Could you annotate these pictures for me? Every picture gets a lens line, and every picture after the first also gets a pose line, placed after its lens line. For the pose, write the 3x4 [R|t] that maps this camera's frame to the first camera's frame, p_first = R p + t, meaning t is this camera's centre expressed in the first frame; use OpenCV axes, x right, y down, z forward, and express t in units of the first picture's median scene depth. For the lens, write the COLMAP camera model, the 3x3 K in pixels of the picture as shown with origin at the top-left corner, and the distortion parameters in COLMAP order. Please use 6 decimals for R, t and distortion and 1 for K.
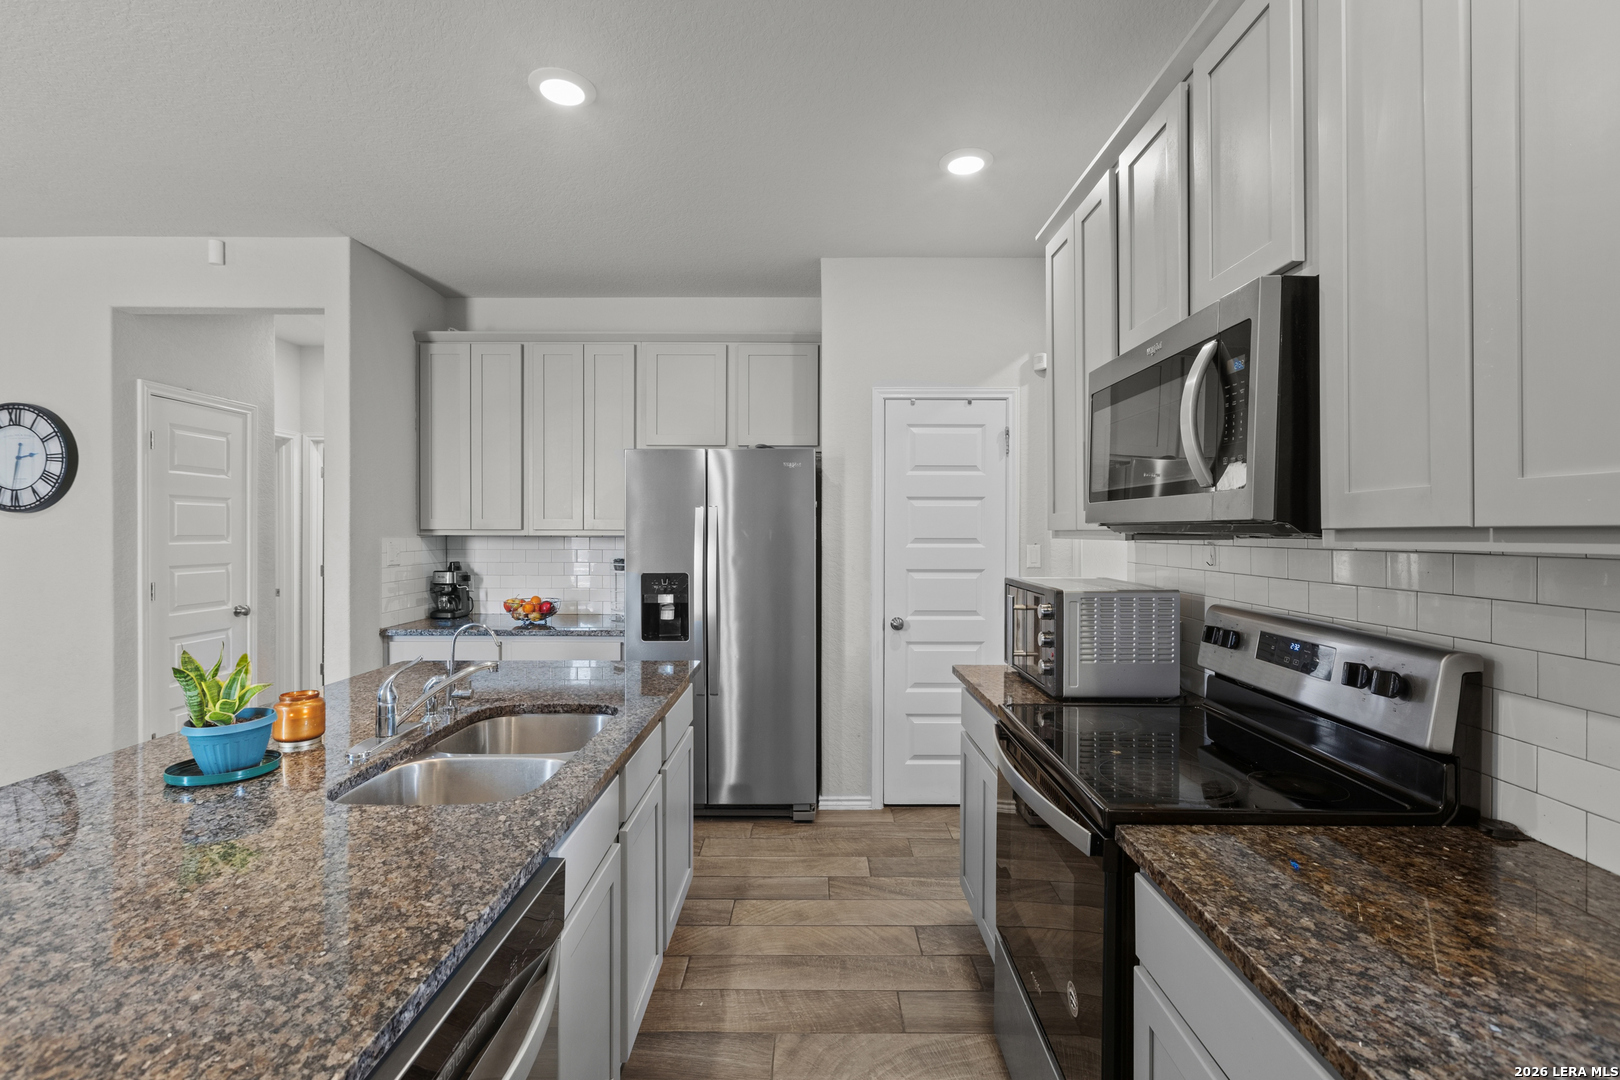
lens RADIAL K [[724.5, 0, 808.0], [0, 724.5, 531.7], [0, 0, 1]] dist [-0.002087, -0.000658]
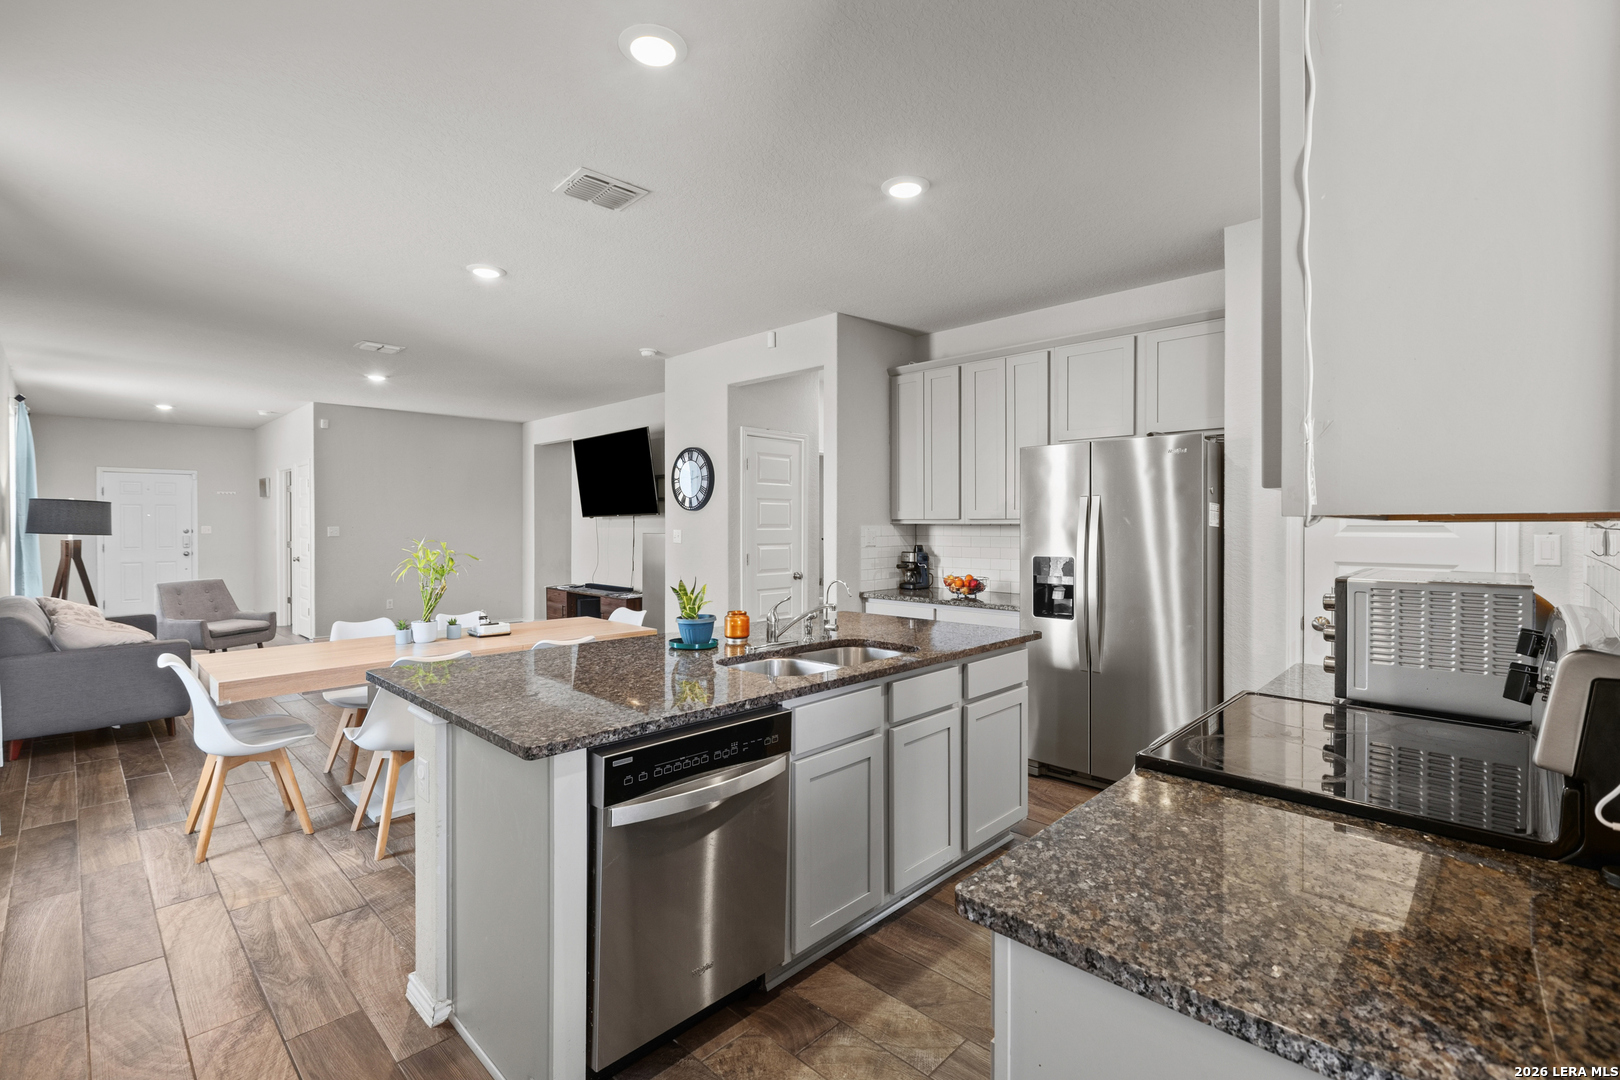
lens RADIAL K [[722.3, 0, 795.8], [0, 722.3, 525.0], [0, 0, 1]] dist [-0.000738, 0.000236]
pose [[0.715756, -0.000731, -0.698350, 0.276950], [-0.000128, 0.999999, -0.001179, 0.009089], [0.698350, 0.000933, 0.715756, -0.061411]]
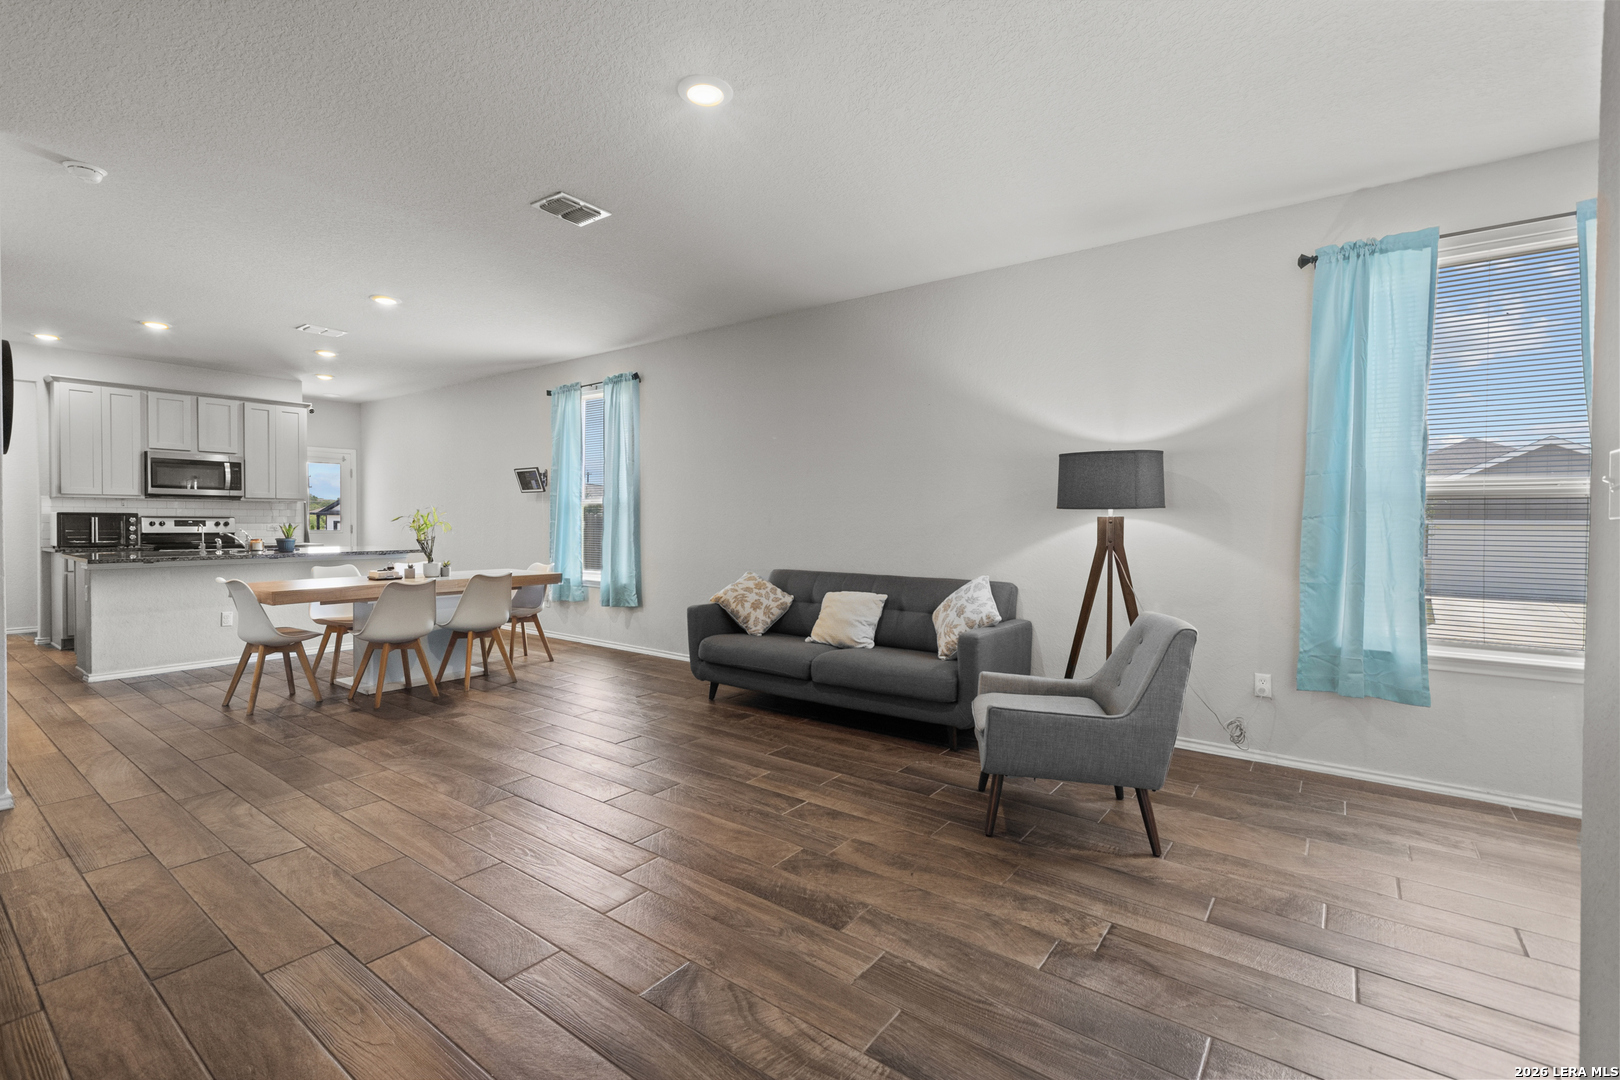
lens RADIAL K [[723.2, 0, 810.0], [0, 723.2, 540.0], [0, 0, 1]] dist [-0.008229, 0.000091]
pose [[-0.807357, -0.023439, 0.589597, -2.335559], [-0.006735, 0.999512, 0.030512, 0.047198], [-0.590024, 0.020663, -0.807121, 1.047226]]
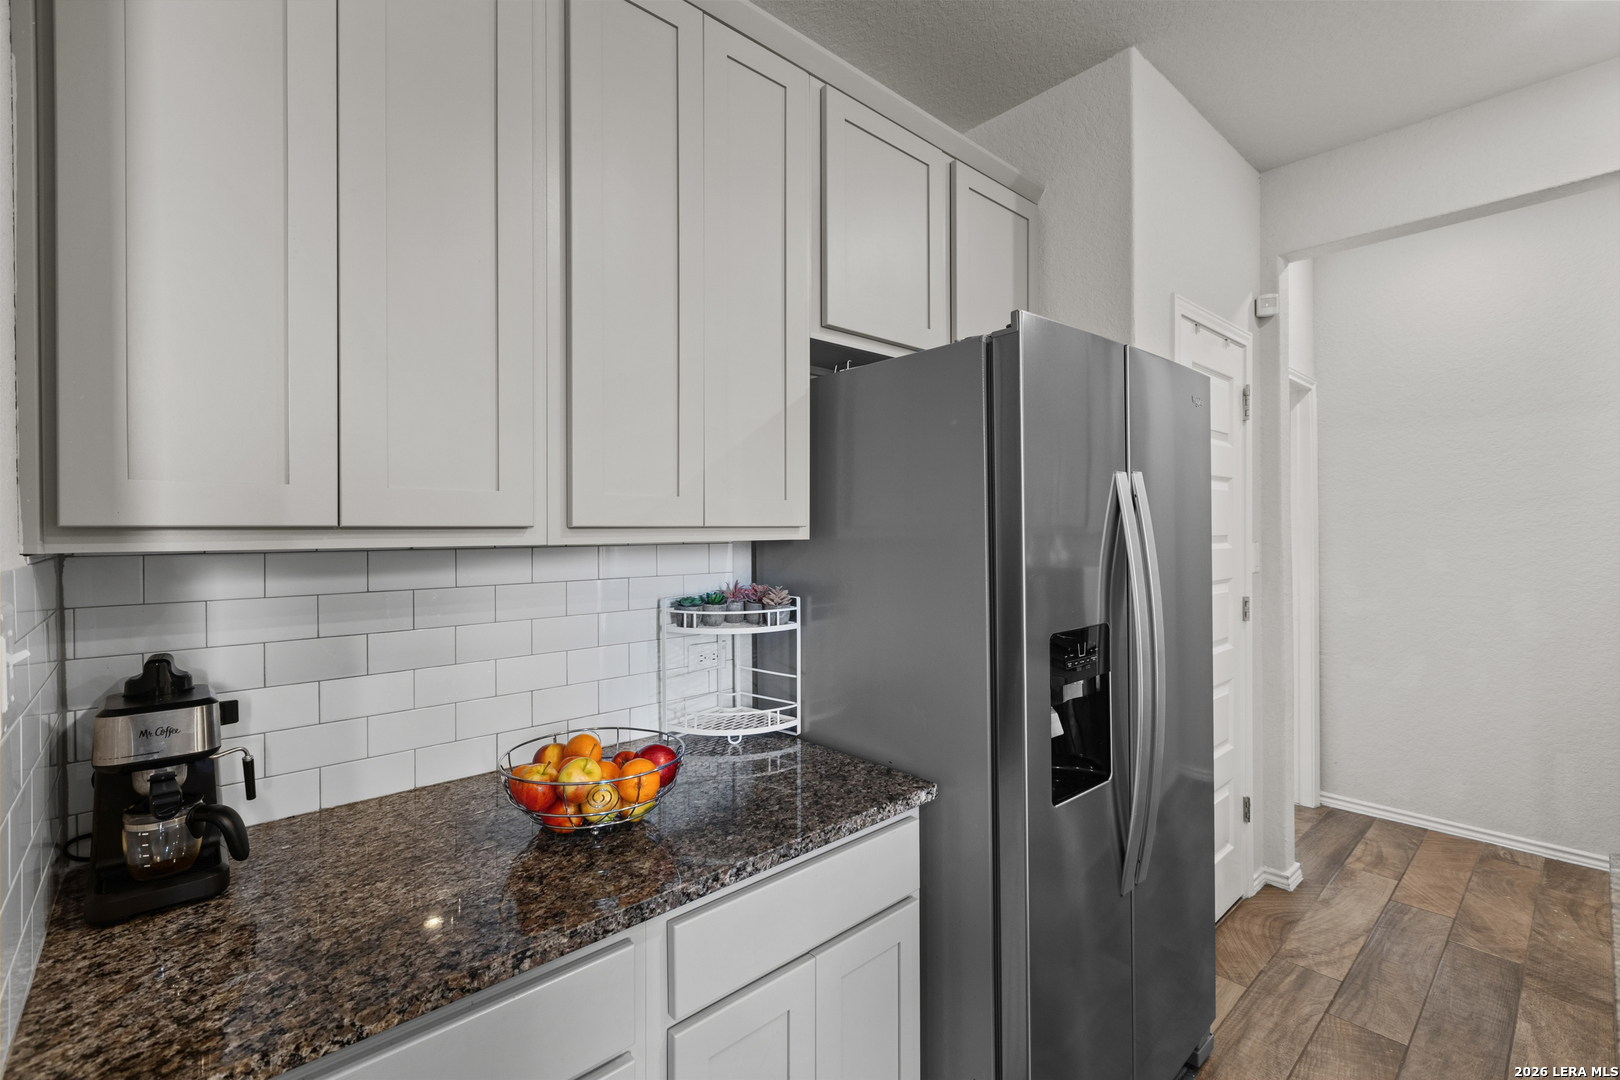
lens RADIAL K [[722.3, 0, 795.8], [0, 722.3, 525.0], [0, 0, 1]] dist [-0.000738, 0.000236]
pose [[0.746650, -0.003126, 0.665210, -0.562288], [0.006327, 0.999977, -0.002403, -0.002425], [-0.665187, 0.006003, 0.746653, 0.787755]]
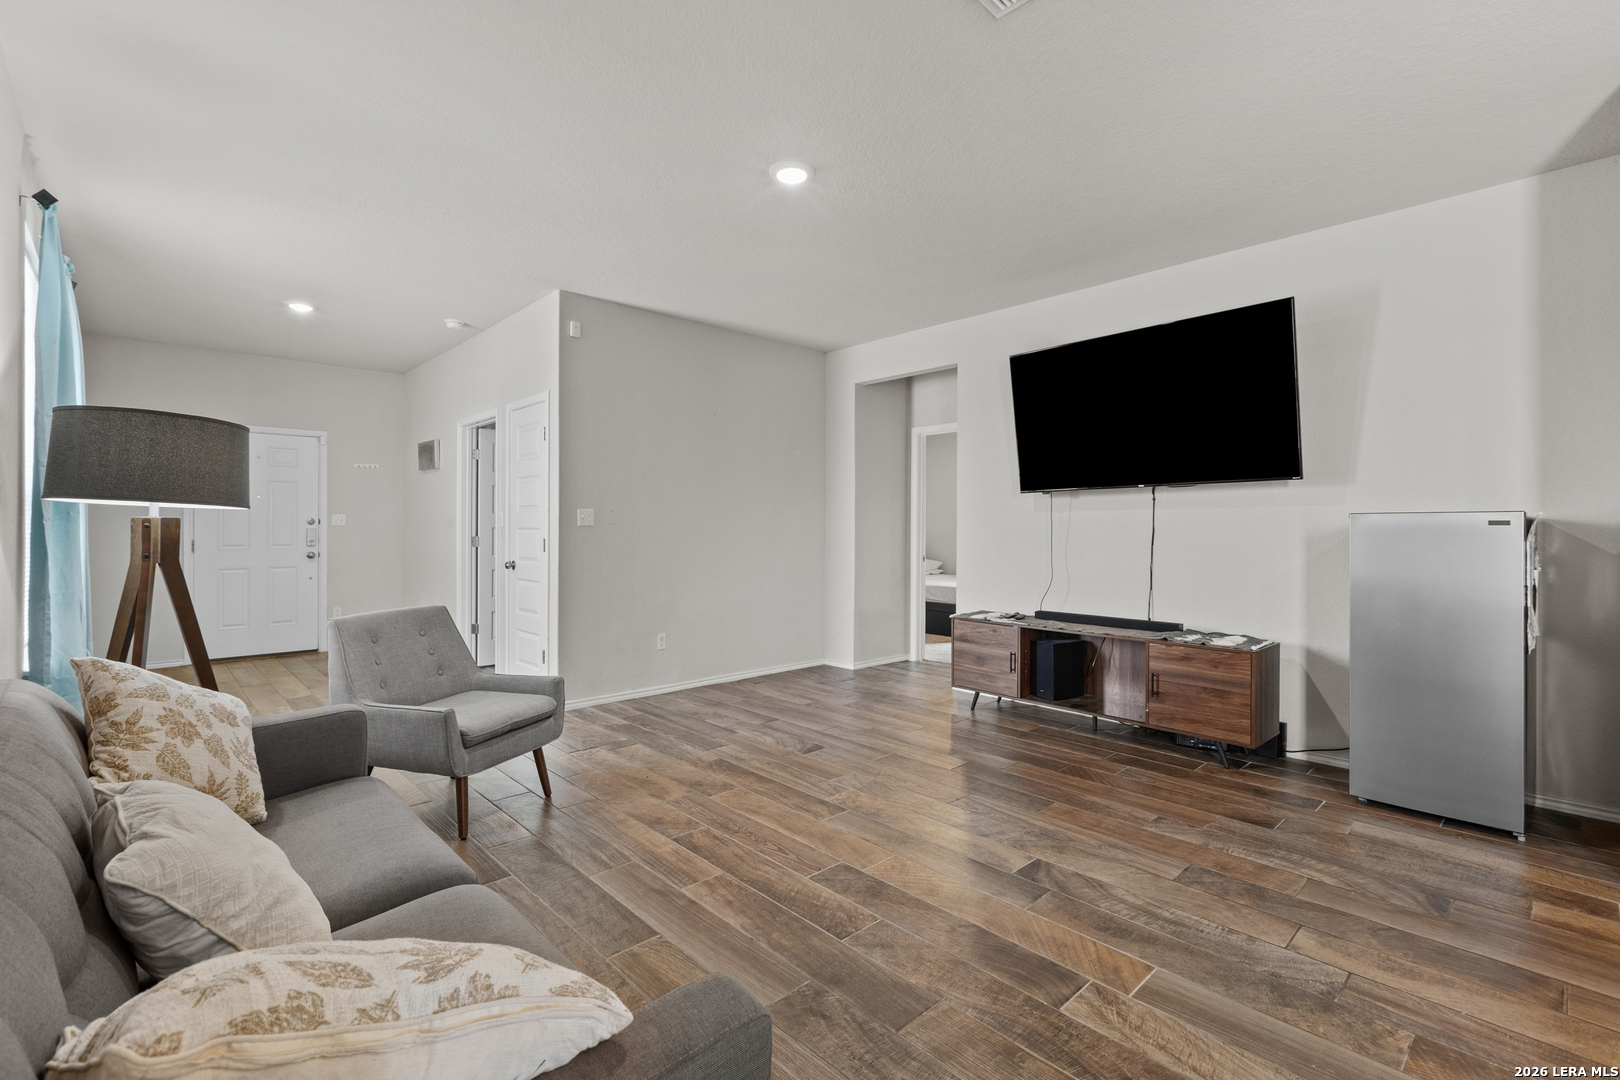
lens RADIAL K [[715.3, 0, 804.9], [0, 715.3, 523.5], [0, 0, 1]] dist [0.000144, -0.000898]
pose [[0.685078, -0.004853, -0.728453, -1.182004], [-0.003934, 0.999939, -0.010361, 0.053214], [0.728459, 0.009964, 0.685017, -0.052837]]
